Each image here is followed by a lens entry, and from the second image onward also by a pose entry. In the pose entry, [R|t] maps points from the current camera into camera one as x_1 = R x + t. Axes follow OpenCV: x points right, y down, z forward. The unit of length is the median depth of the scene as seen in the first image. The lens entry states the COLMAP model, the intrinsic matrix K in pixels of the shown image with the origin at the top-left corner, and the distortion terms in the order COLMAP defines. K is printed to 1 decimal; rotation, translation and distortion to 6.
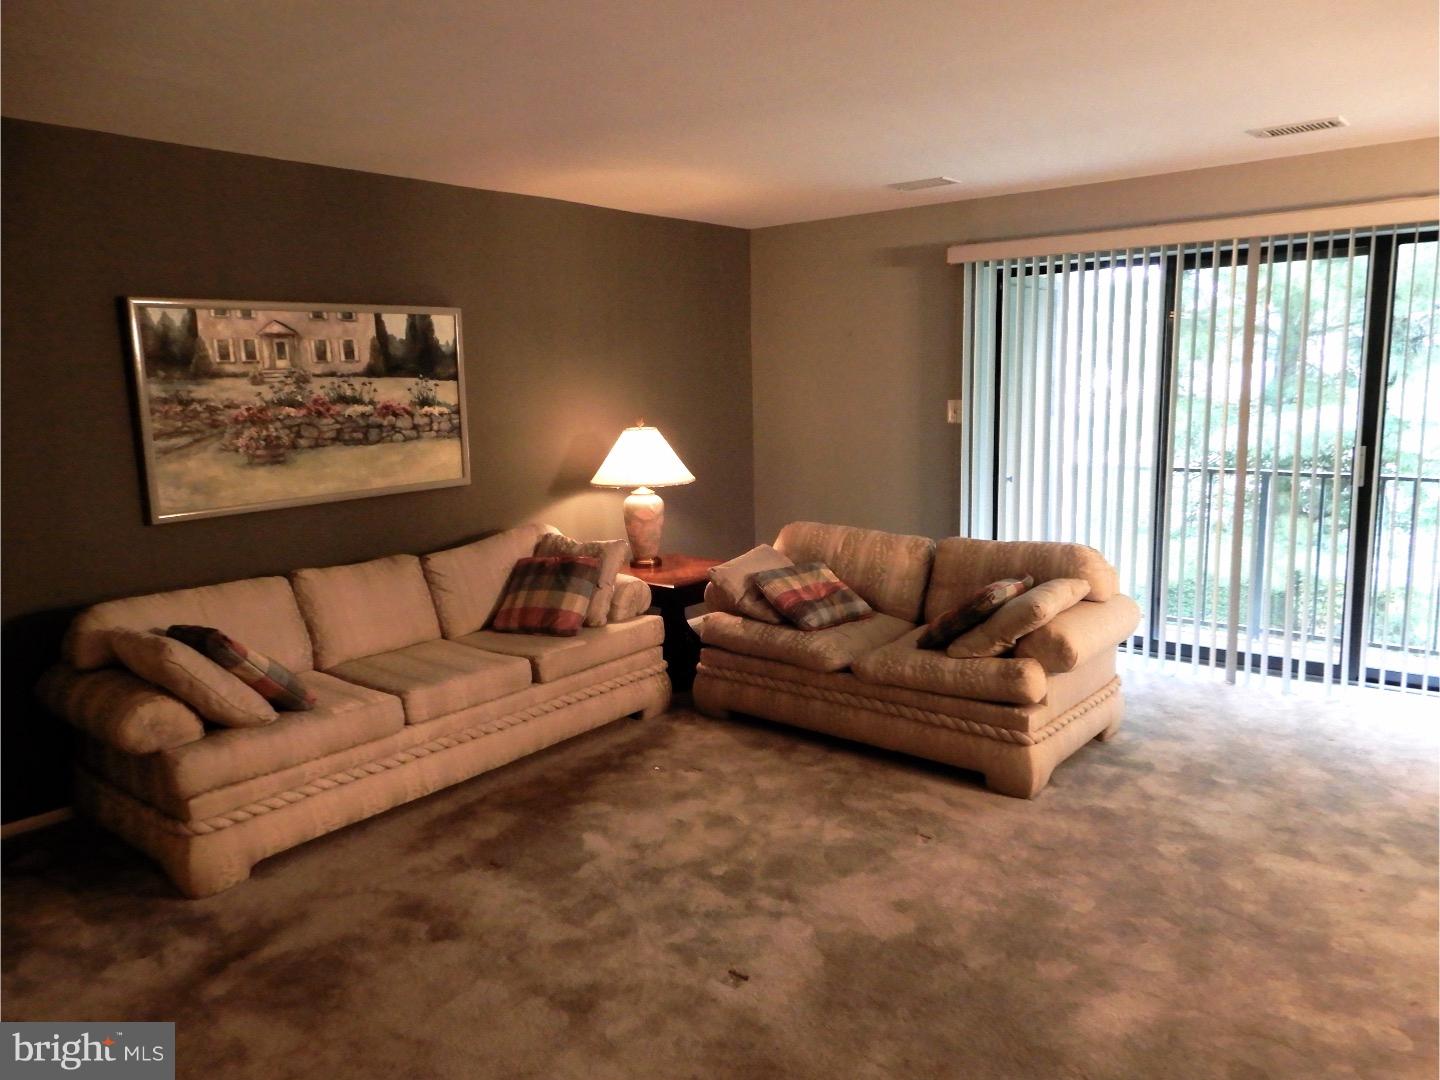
lens RADIAL K [[1019.7, 0, 729.7], [0, 1019.7, 541.2], [0, 0, 1]] dist [-0.002137, -0.000045]
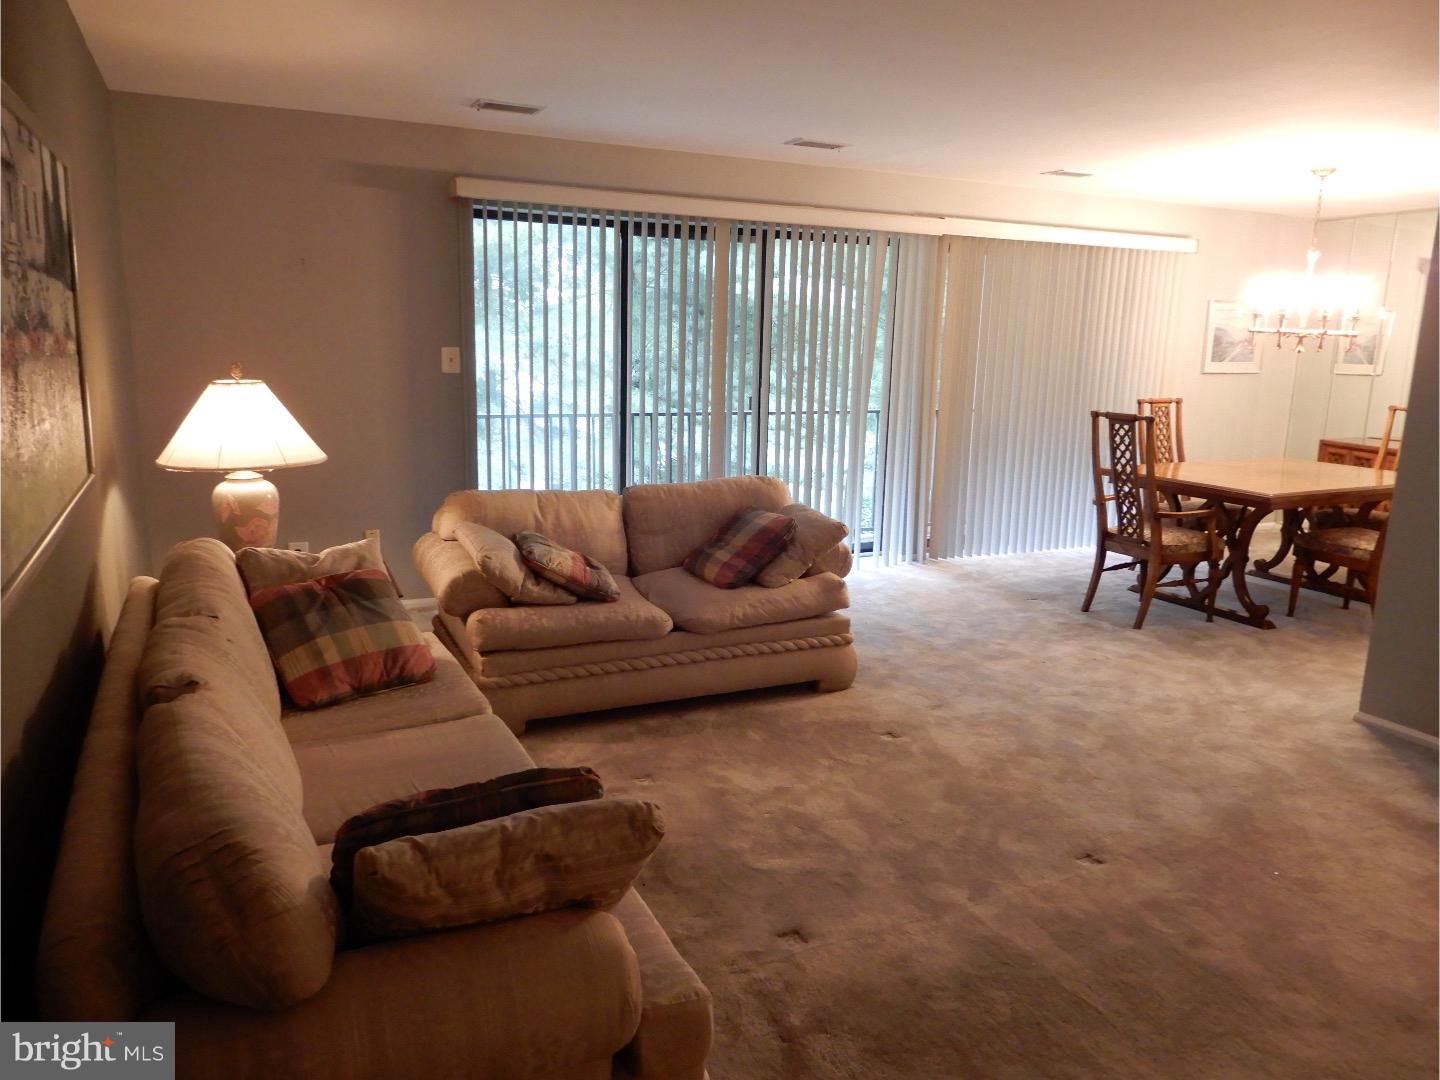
lens RADIAL K [[1019.7, 0, 722.5], [0, 1019.7, 542.2], [0, 0, 1]] dist [-0.002137, -0.000045]
pose [[0.424392, -0.153165, 0.892430, -0.601126], [0.106993, 0.987168, 0.118545, -0.054454], [-0.899135, 0.045174, 0.435333, 0.446593]]
